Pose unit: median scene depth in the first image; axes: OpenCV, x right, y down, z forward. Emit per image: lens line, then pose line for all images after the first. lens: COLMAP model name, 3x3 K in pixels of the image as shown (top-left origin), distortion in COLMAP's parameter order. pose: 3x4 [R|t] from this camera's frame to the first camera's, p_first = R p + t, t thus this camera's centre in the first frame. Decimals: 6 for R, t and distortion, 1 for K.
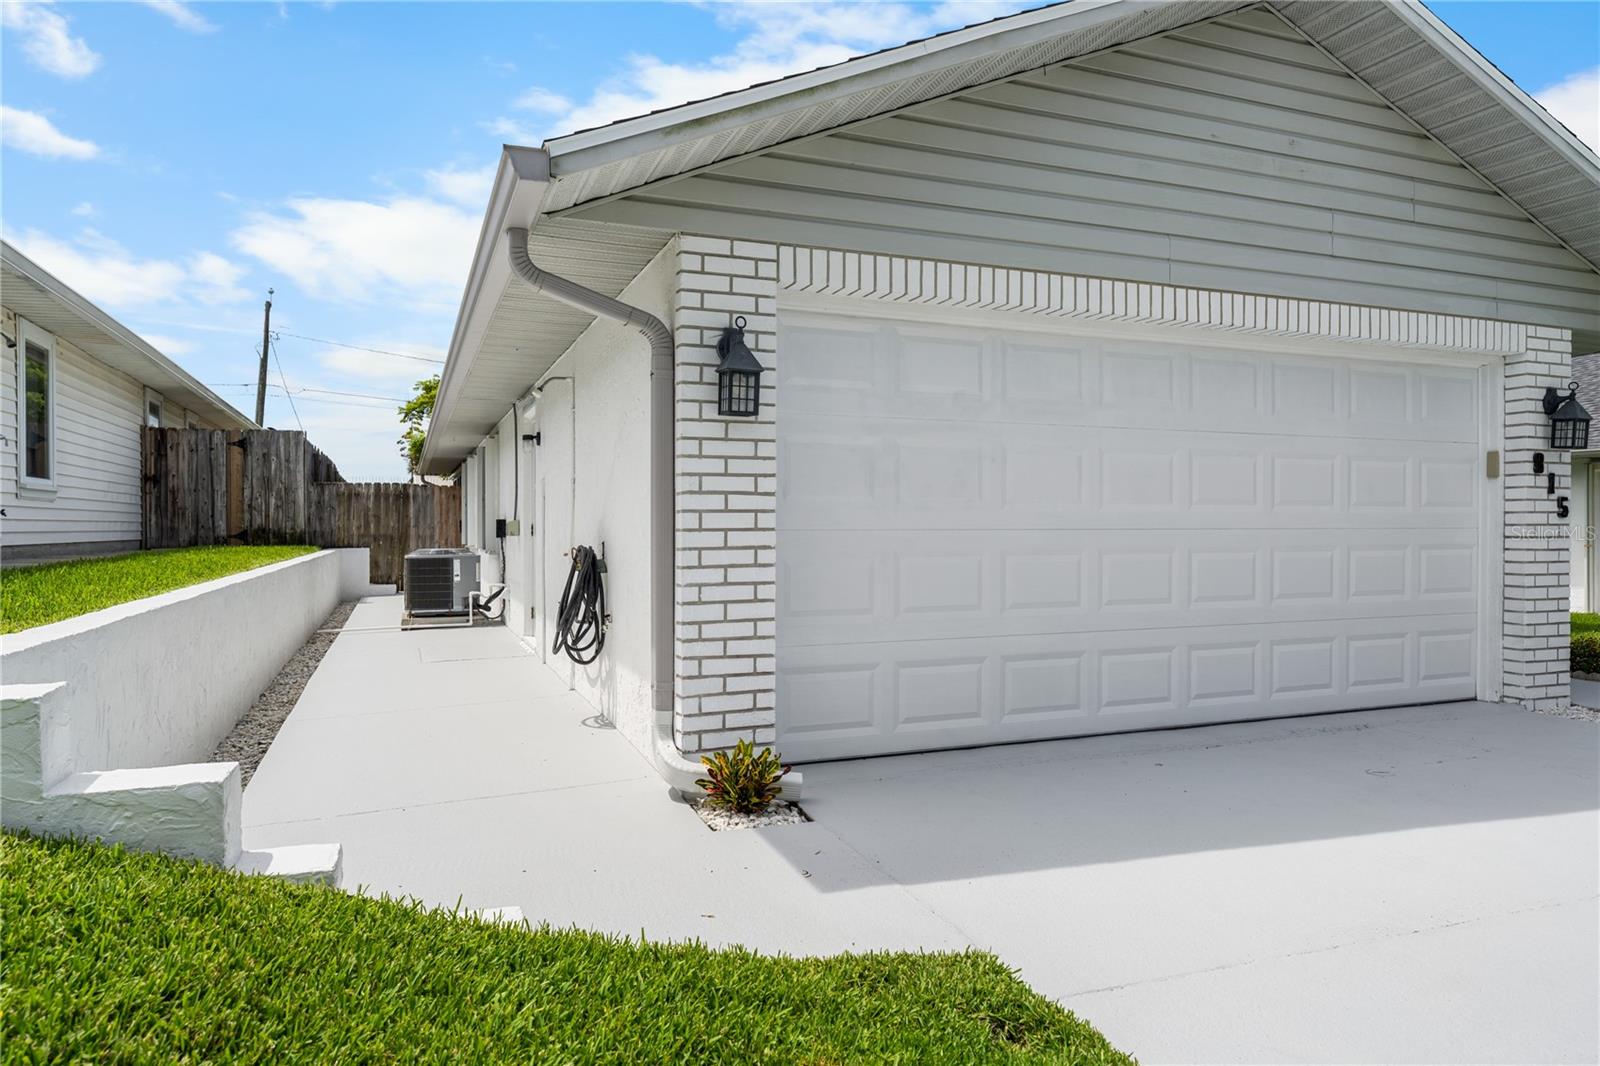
lens RADIAL K [[1004.5, 0, 803.0], [0, 1004.5, 528.6], [0, 0, 1]] dist [0.003328, 0.000107]
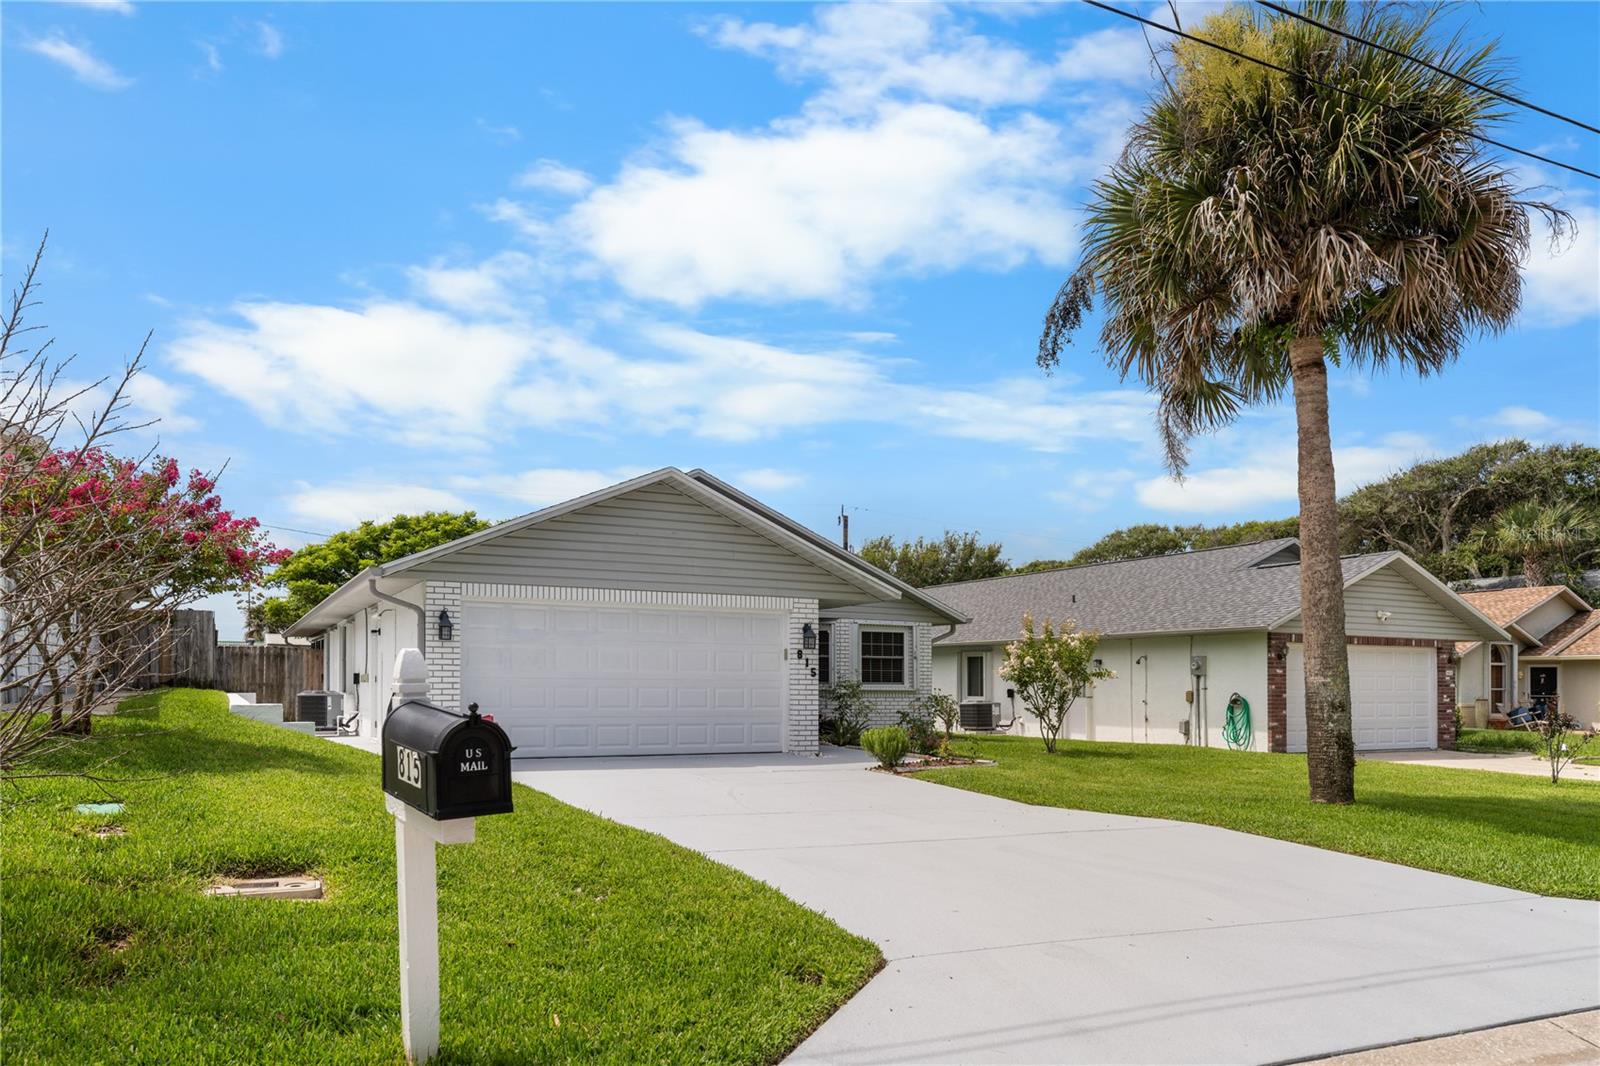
lens RADIAL K [[1103.8, 0, 789.1], [0, 1103.8, 703.0], [0, 0, 1]] dist [-0.003093, -0.000203]
pose [[0.995224, 0.007703, 0.097309, 0.460735], [-0.008997, 0.999877, 0.012865, 0.020200], [-0.097198, -0.013679, 0.995171, -1.737754]]
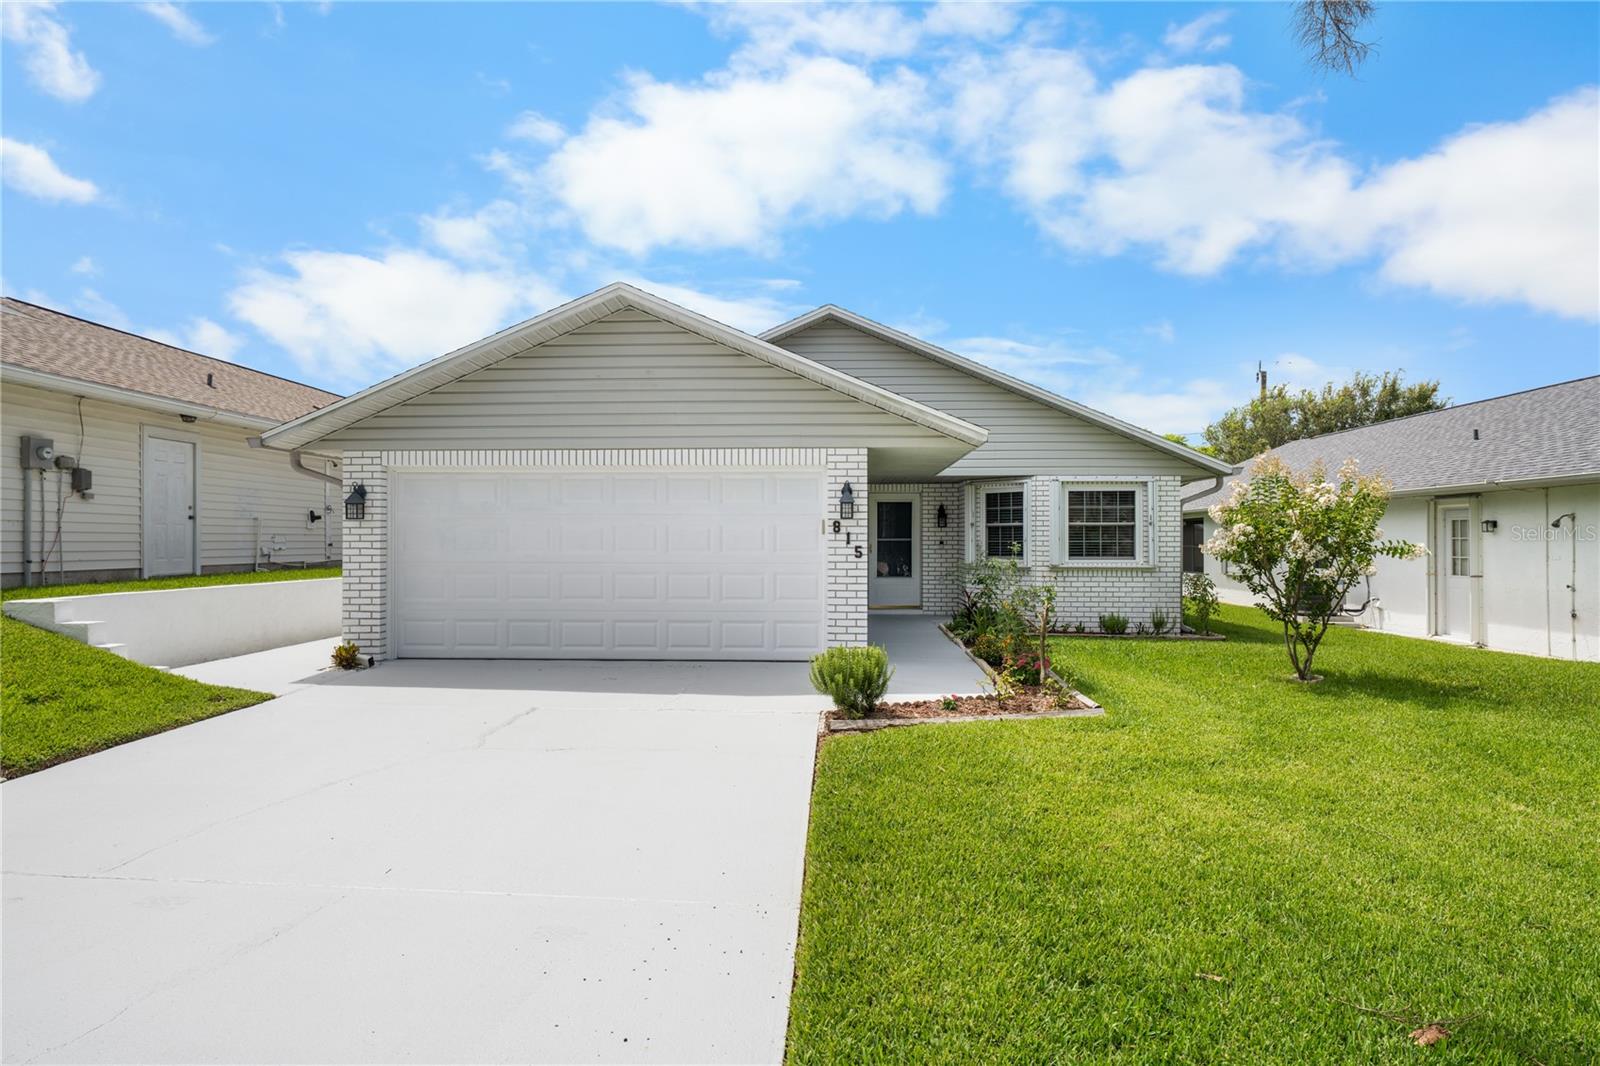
lens RADIAL K [[865.8, 0, 800.0], [0, 865.8, 533.0], [0, 0, 1]] dist [0.002646, -0.000165]
pose [[0.911927, -0.000438, -0.410352, 1.338133], [-0.003857, 0.999946, -0.009638, -0.040951], [0.410334, 0.010372, 0.911876, -0.411424]]
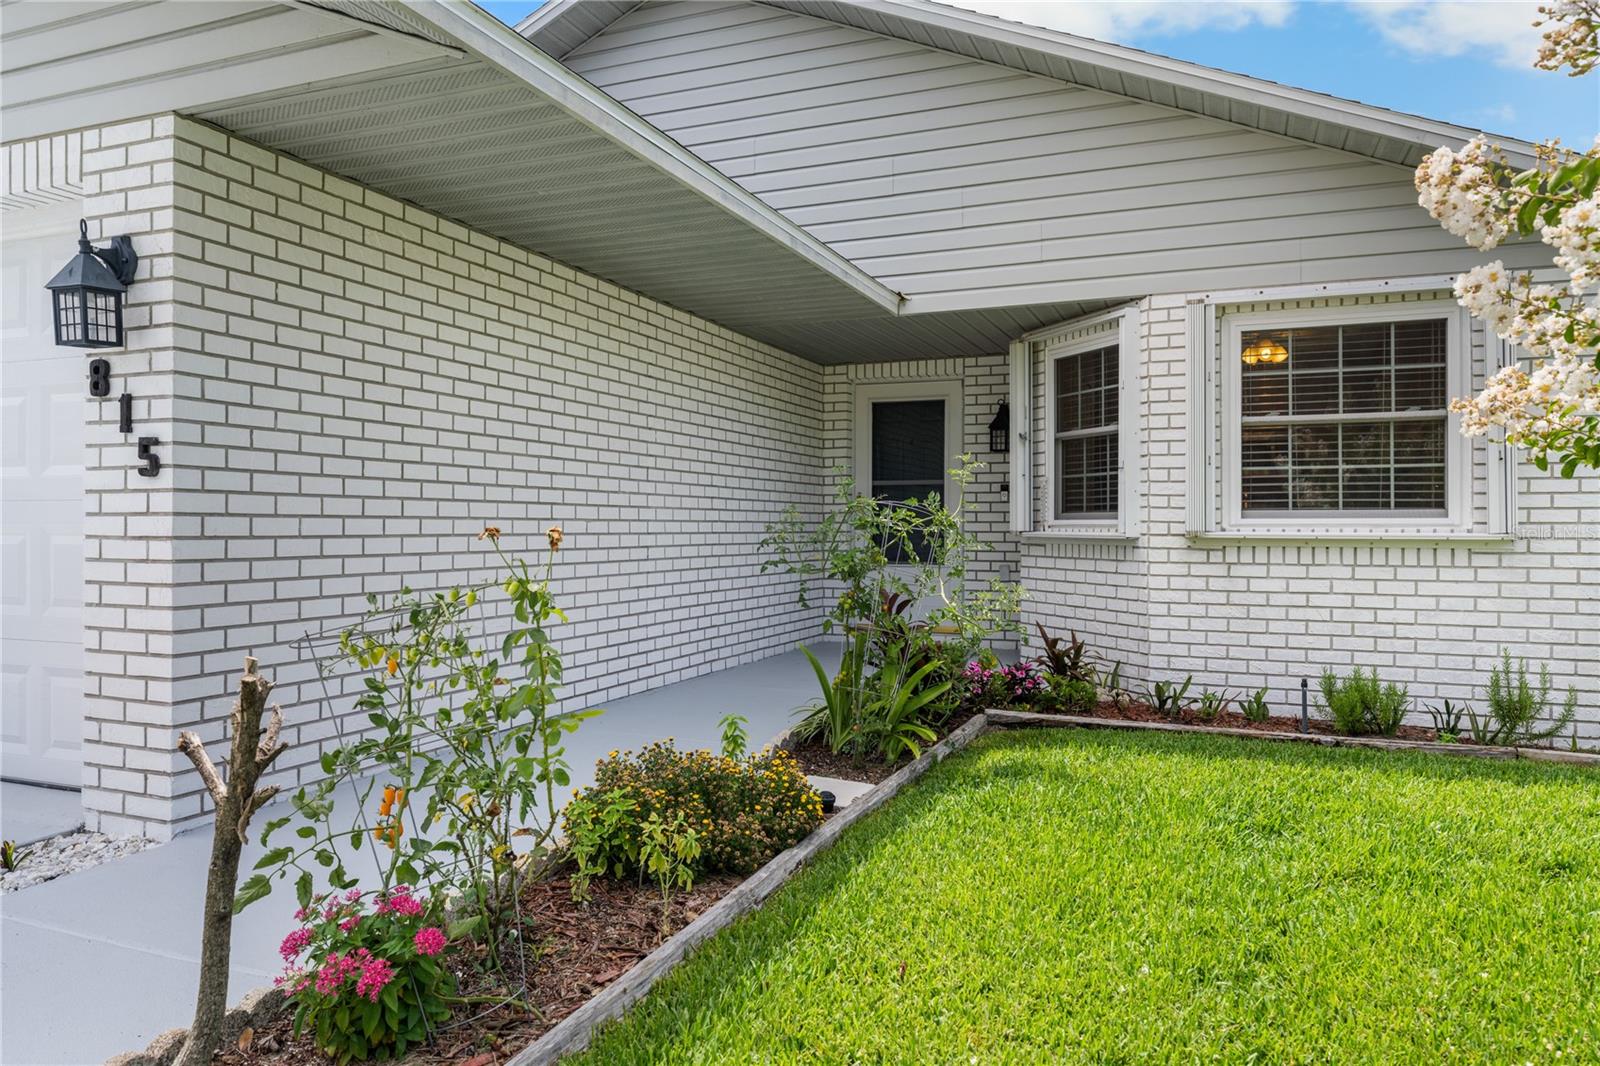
lens RADIAL K [[1072.2, 0, 804.0], [0, 1072.2, 519.0], [0, 0, 1]] dist [-0.000246, 0.001613]
pose [[0.719358, -0.001407, -0.694638, 1.460638], [-0.005114, 0.999960, -0.007321, 0.013954], [0.694621, 0.008818, 0.719322, 0.879570]]
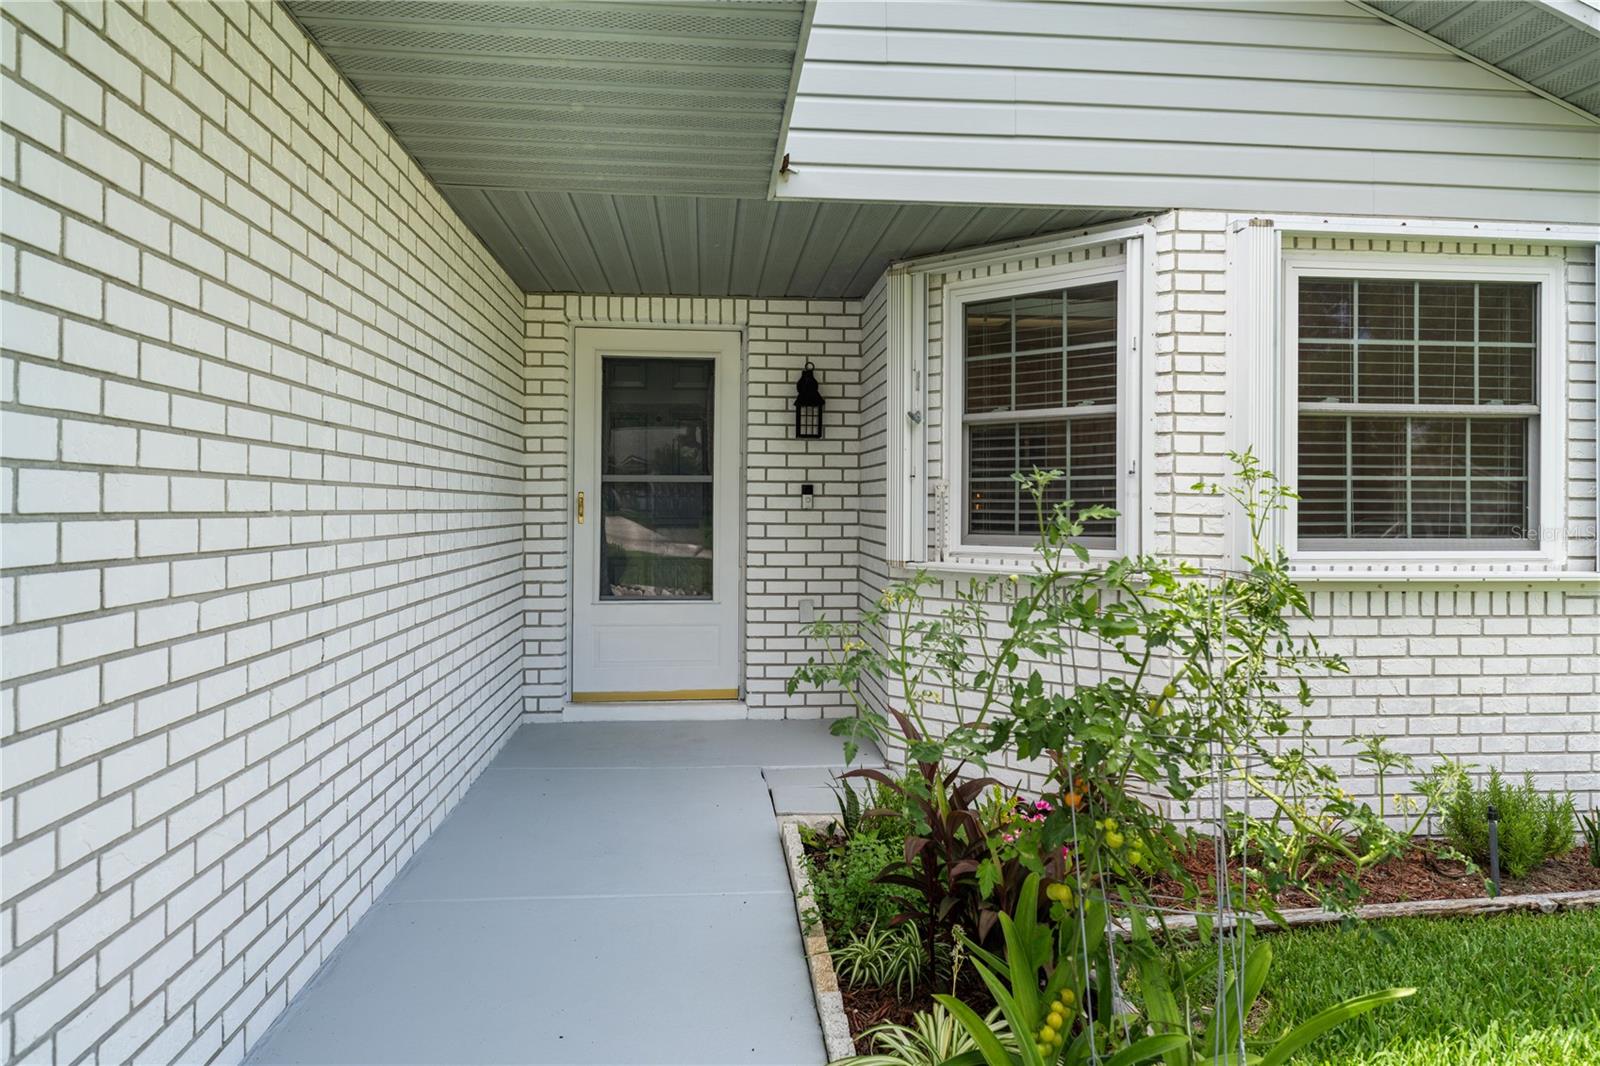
lens RADIAL K [[1018.9, 0, 801.9], [0, 1018.9, 509.5], [0, 0, 1]] dist [0.000088, -0.000509]
pose [[0.958648, 0.007486, -0.284496, 0.936693], [-0.007579, 0.999971, 0.000774, -0.020744], [0.284493, 0.001414, 0.958677, 1.173050]]
